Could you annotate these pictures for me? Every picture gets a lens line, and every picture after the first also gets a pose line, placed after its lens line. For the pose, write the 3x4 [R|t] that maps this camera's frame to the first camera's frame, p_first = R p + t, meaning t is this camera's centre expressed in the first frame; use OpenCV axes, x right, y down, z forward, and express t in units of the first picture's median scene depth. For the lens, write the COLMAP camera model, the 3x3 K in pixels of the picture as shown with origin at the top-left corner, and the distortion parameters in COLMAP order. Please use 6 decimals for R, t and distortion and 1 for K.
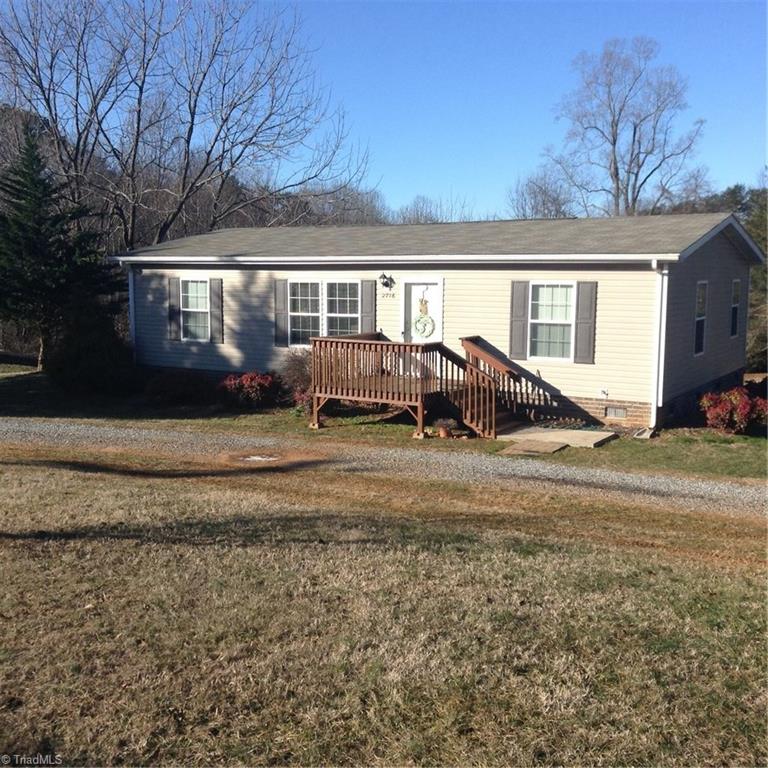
lens RADIAL K [[925.9, 0, 391.9], [0, 925.9, 386.1], [0, 0, 1]] dist [0.061798, 0.000000]
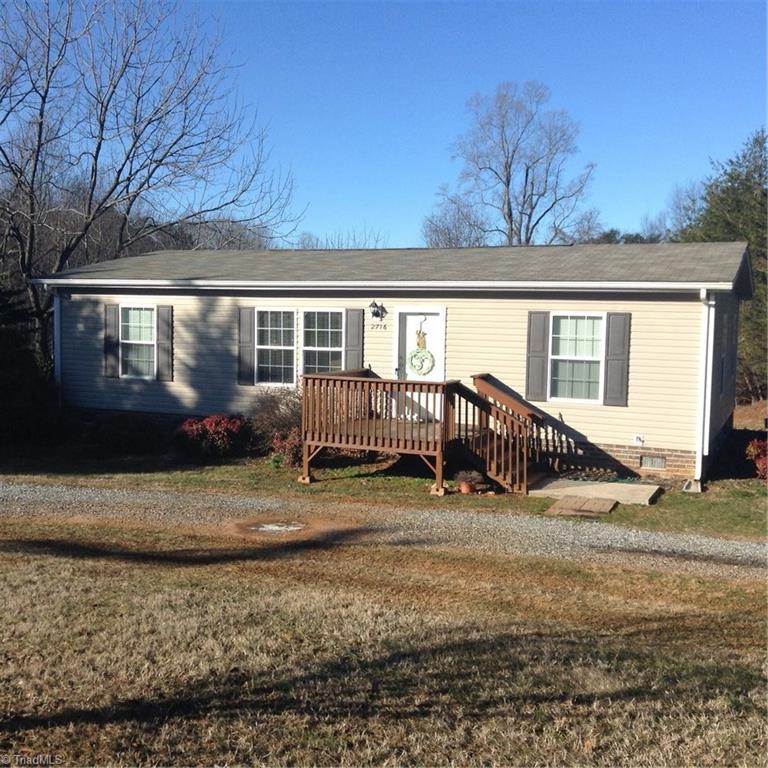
lens RADIAL K [[925.9, 0, 386.0], [0, 925.9, 383.6], [0, 0, 1]] dist [0.061798, 0.000000]
pose [[0.991850, 0.003312, 0.127370, -0.103797], [0.002131, 0.999091, -0.042573, -0.007318], [-0.127395, 0.042497, 0.990941, 0.136724]]
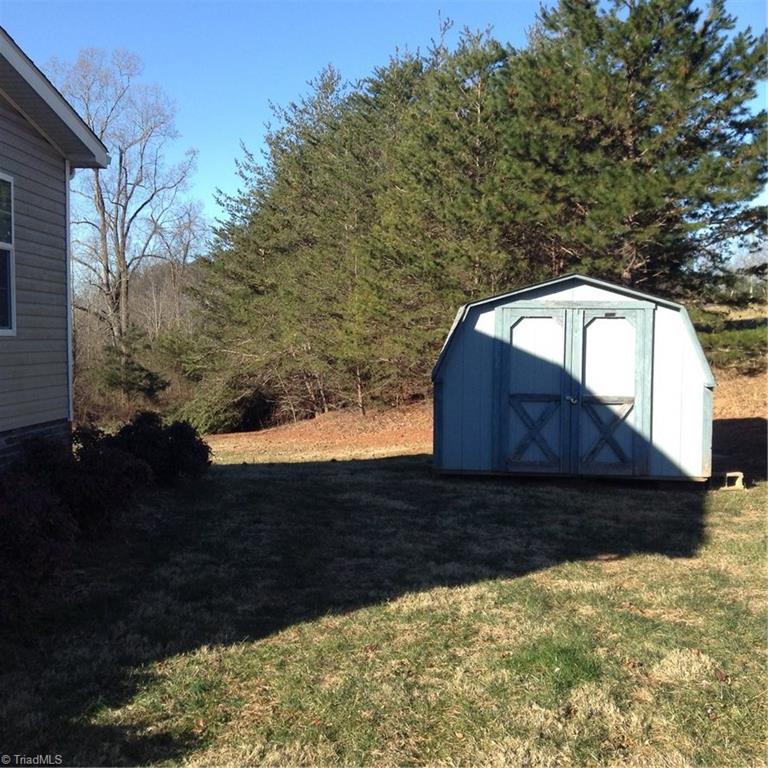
lens RADIAL K [[925.9, 0, 385.4], [0, 925.9, 385.8], [0, 0, 1]] dist [0.061798, 0.000000]
pose [[0.886853, -0.012021, 0.461896, 0.381931], [0.043829, 0.997342, -0.058198, -0.007091], [-0.459969, 0.071858, 0.885023, 0.702918]]
